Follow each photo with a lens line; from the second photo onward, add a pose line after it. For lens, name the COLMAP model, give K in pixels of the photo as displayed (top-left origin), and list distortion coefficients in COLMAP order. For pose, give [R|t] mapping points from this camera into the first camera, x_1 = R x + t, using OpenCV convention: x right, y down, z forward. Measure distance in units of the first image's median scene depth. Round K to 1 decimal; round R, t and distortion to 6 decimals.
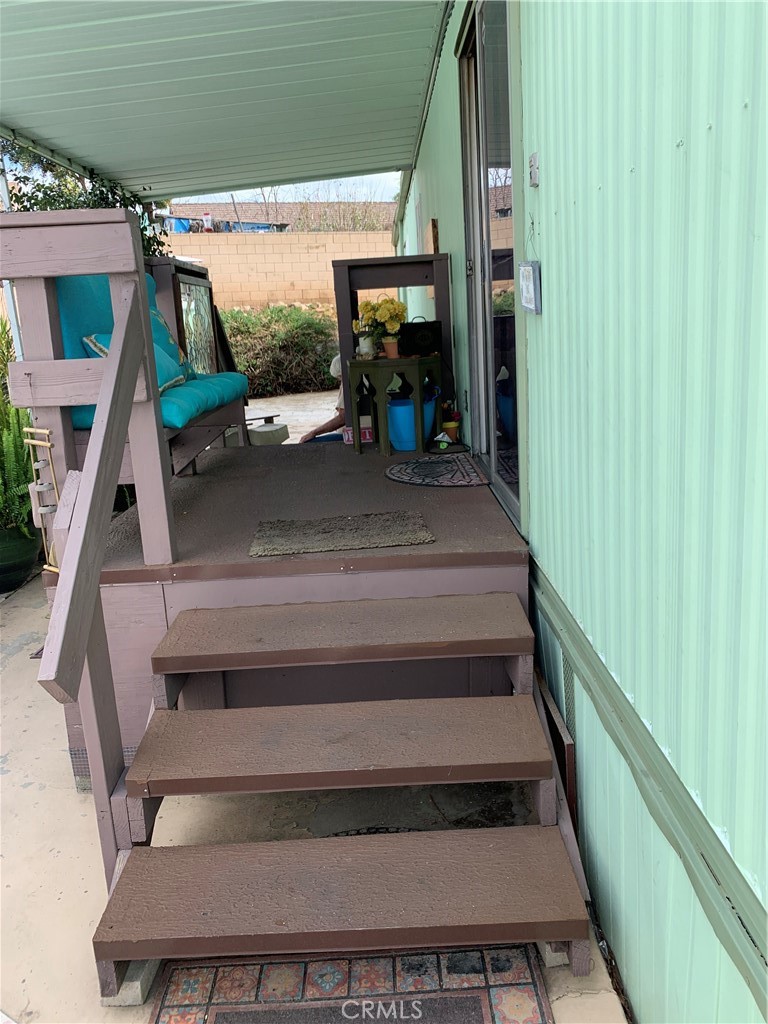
lens RADIAL K [[772.5, 0, 384.0], [0, 772.5, 512.0], [0, 0, 1]] dist [0.004333, -0.001680]
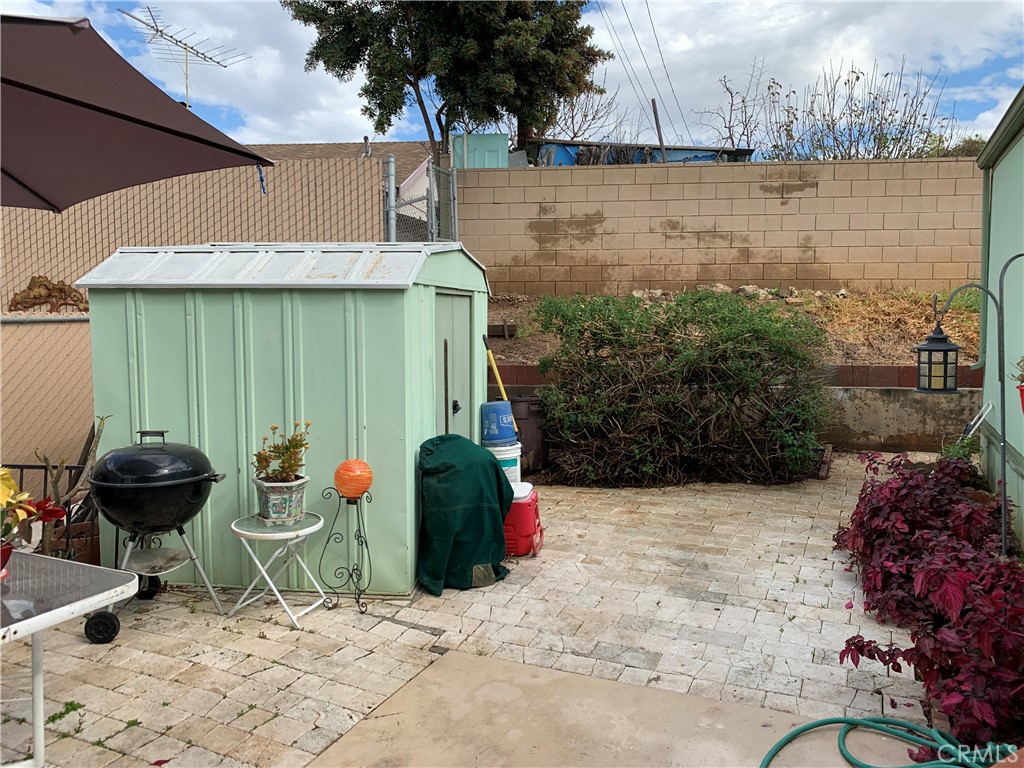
lens RADIAL K [[772.5, 0, 512.0], [0, 772.5, 384.0], [0, 0, 1]] dist [0.004333, -0.001680]
pose [[0.901958, 0.081526, -0.424059, -0.076373], [-0.140970, 0.983806, -0.110698, -0.320445], [0.408167, 0.159625, 0.898844, 1.218692]]
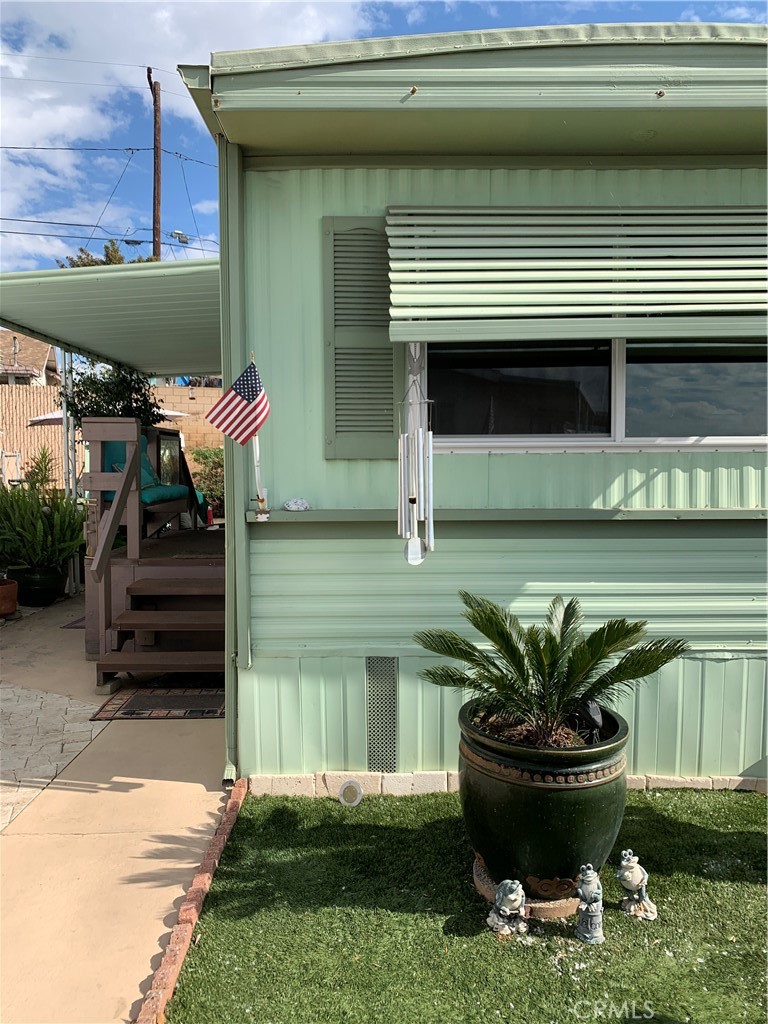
lens RADIAL K [[772.5, 0, 384.0], [0, 772.5, 512.0], [0, 0, 1]] dist [0.004333, -0.001680]
pose [[0.998421, 0.055535, 0.008390, 0.160916], [-0.053138, 0.982394, -0.179104, 0.110448], [-0.018189, 0.178376, 0.983794, -0.492596]]
